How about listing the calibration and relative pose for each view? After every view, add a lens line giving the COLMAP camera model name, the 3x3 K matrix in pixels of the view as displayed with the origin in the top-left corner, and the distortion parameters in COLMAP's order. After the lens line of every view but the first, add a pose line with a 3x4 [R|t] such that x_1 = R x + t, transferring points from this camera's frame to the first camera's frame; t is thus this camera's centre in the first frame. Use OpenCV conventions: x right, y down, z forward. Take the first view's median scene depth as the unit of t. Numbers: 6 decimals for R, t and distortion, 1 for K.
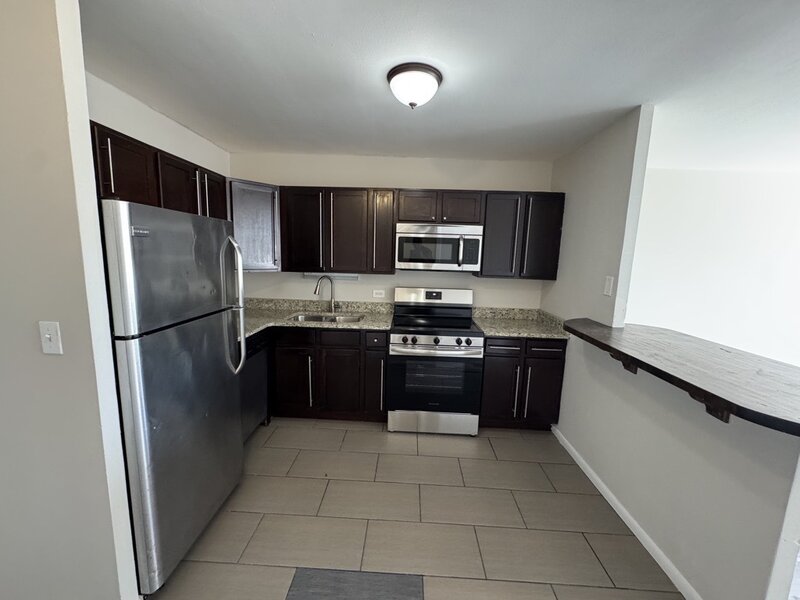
lens RADIAL K [[317.3, 0, 398.6], [0, 317.3, 299.2], [0, 0, 1]] dist [-0.003474, 0.000242]
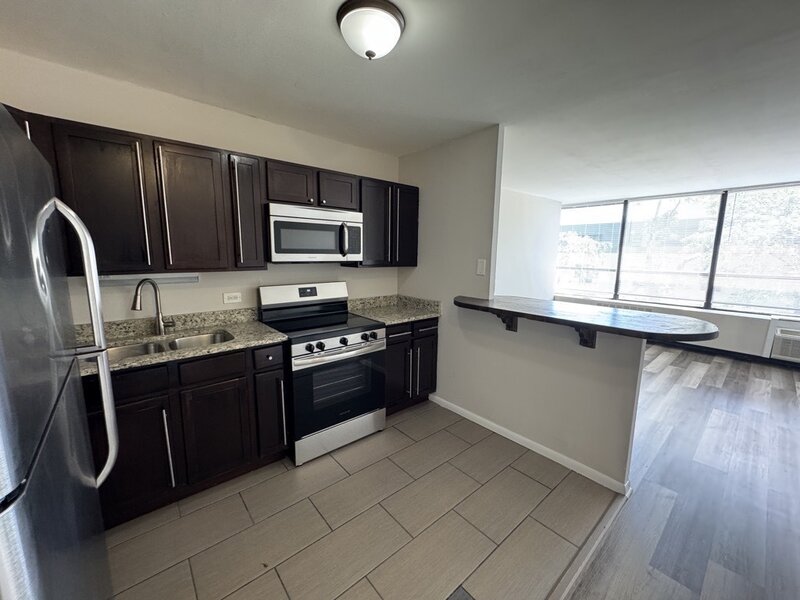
lens RADIAL K [[317.3, 0, 398.3], [0, 317.3, 299.7], [0, 0, 1]] dist [-0.003474, 0.000242]
pose [[0.736581, -0.120676, 0.665497, -0.315545], [0.106610, 0.992369, 0.061951, -0.020482], [-0.667894, 0.025317, 0.743826, 0.223264]]
